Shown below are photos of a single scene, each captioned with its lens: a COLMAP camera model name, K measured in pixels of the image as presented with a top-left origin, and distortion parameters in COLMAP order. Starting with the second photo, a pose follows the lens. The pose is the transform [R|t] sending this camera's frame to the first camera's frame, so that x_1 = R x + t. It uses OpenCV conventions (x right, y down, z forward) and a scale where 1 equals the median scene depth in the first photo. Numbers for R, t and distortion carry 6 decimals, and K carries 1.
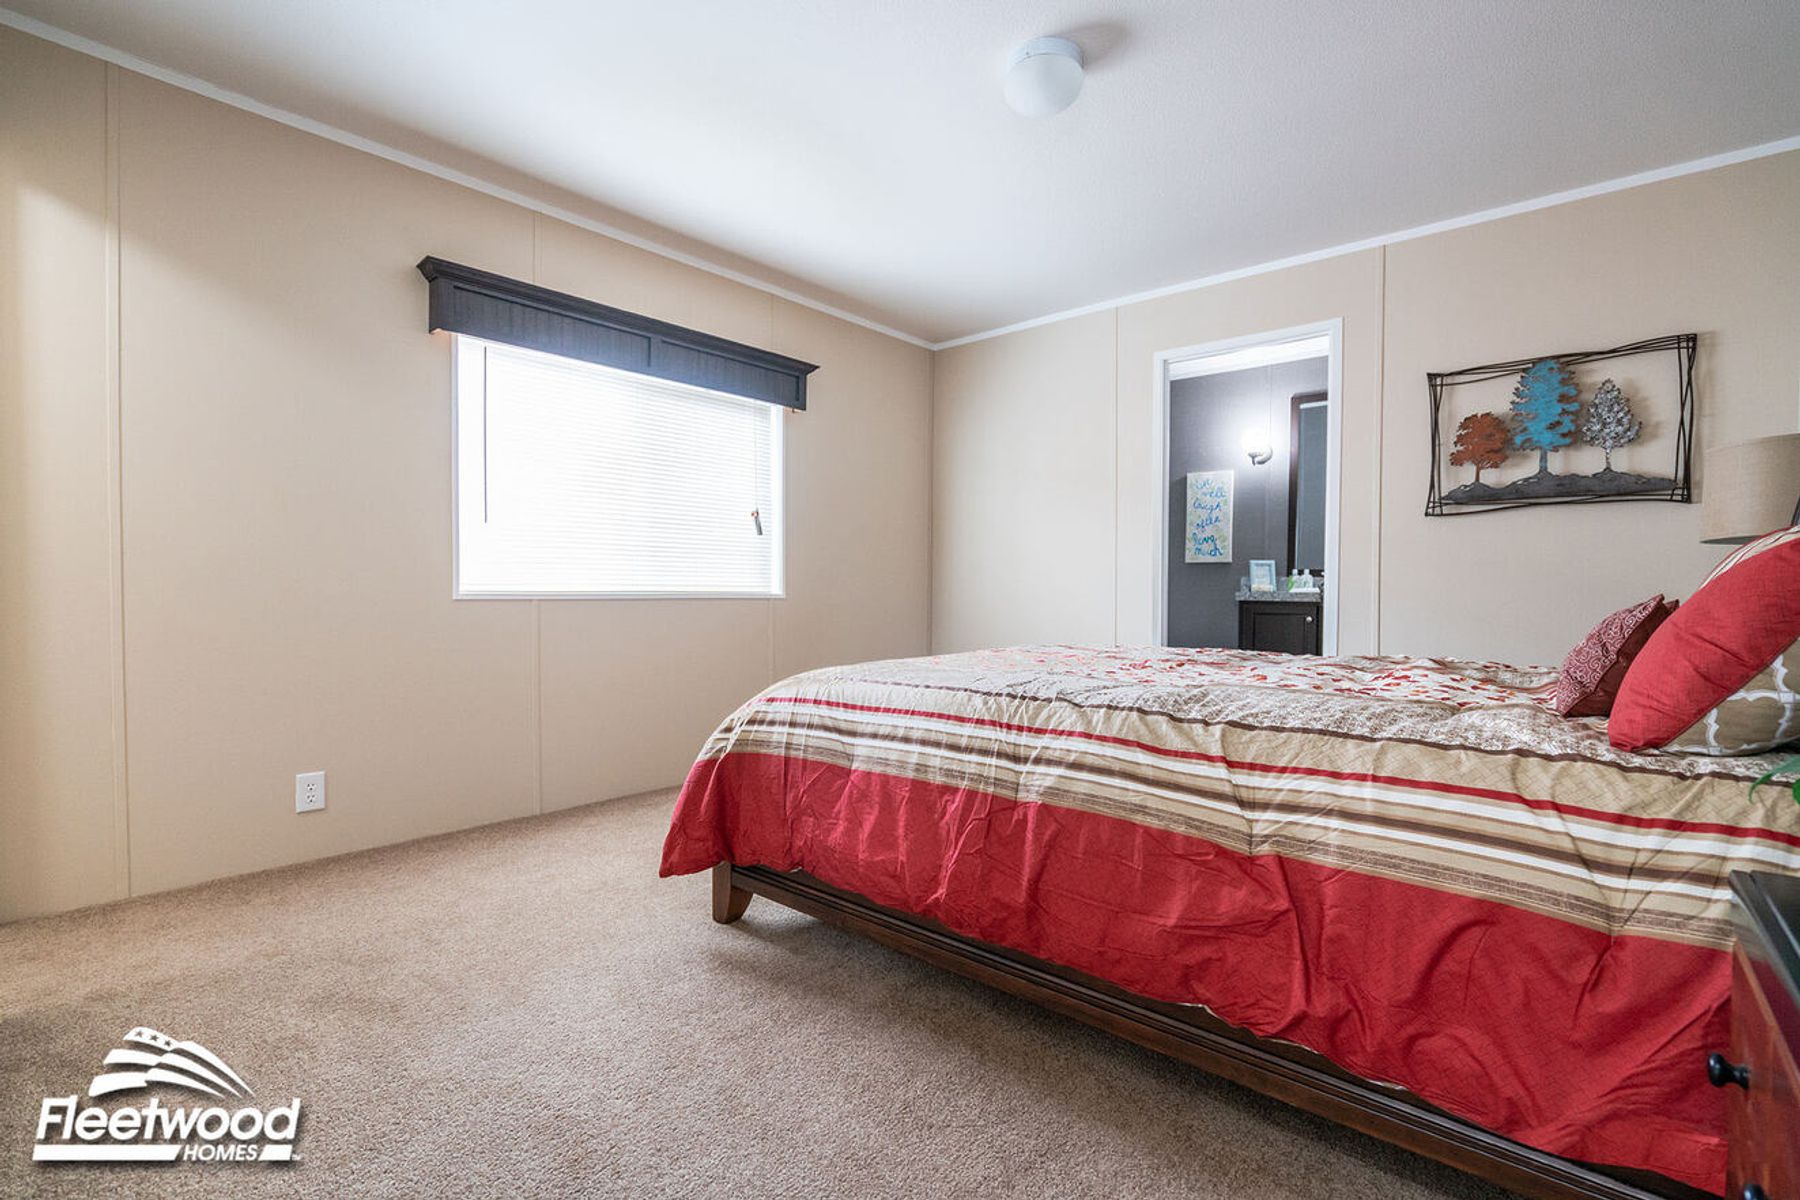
lens RADIAL K [[817.5, 0, 878.2], [0, 817.5, 605.3], [0, 0, 1]] dist [-0.002064, 0.000004]
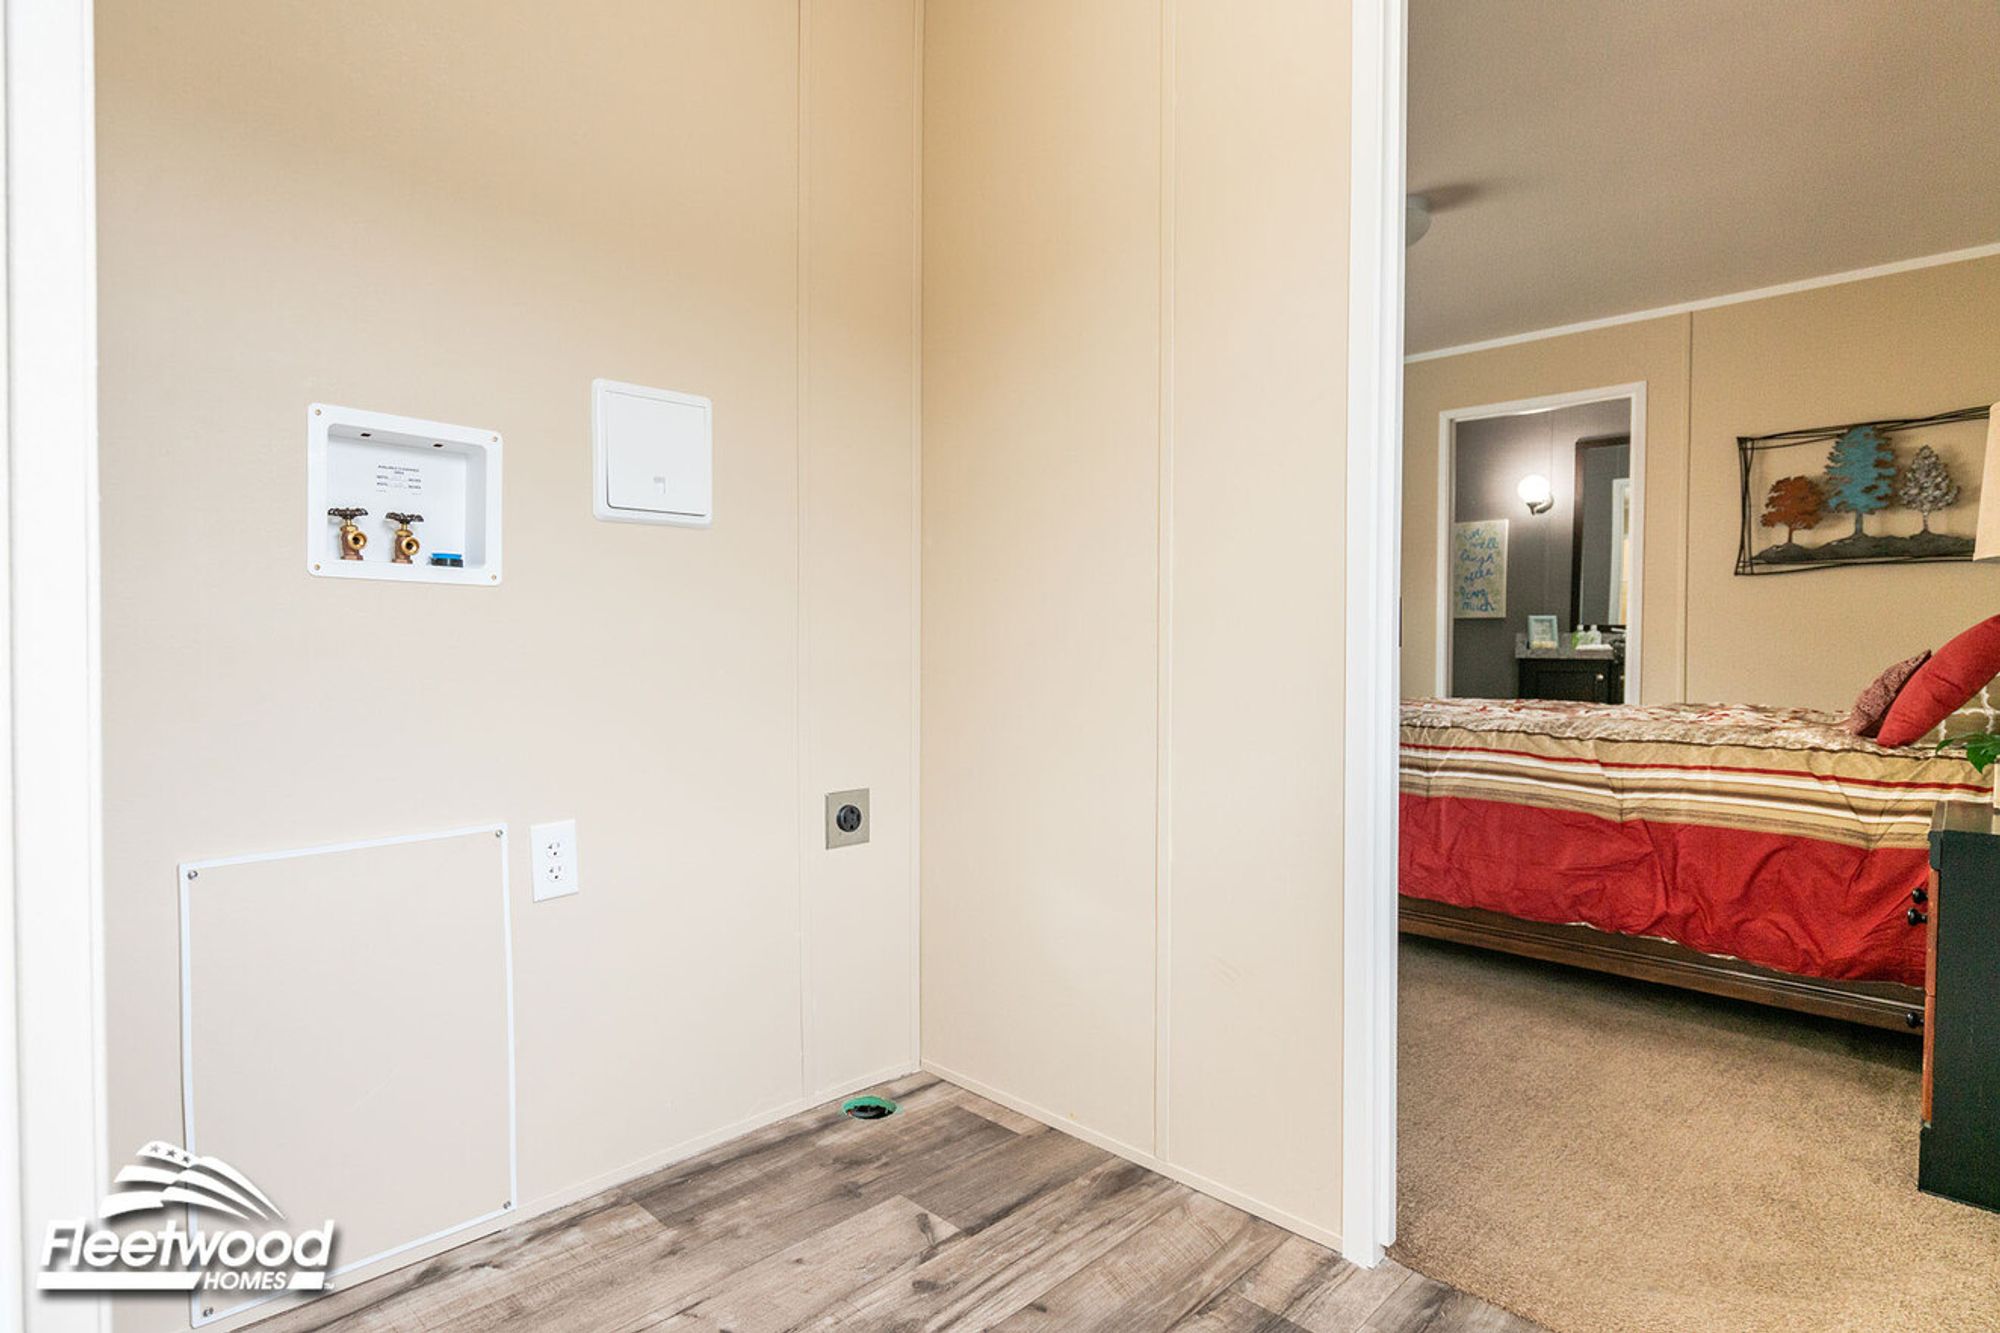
lens RADIAL K [[1016.9, 0, 862.2], [0, 1016.9, 668.0], [0, 0, 1]] dist [-0.000796, -0.000229]
pose [[0.993839, -0.001012, -0.110826, -0.697004], [0.001059, 0.999999, 0.000363, 0.016358], [0.110825, -0.000478, 0.993840, -0.978203]]
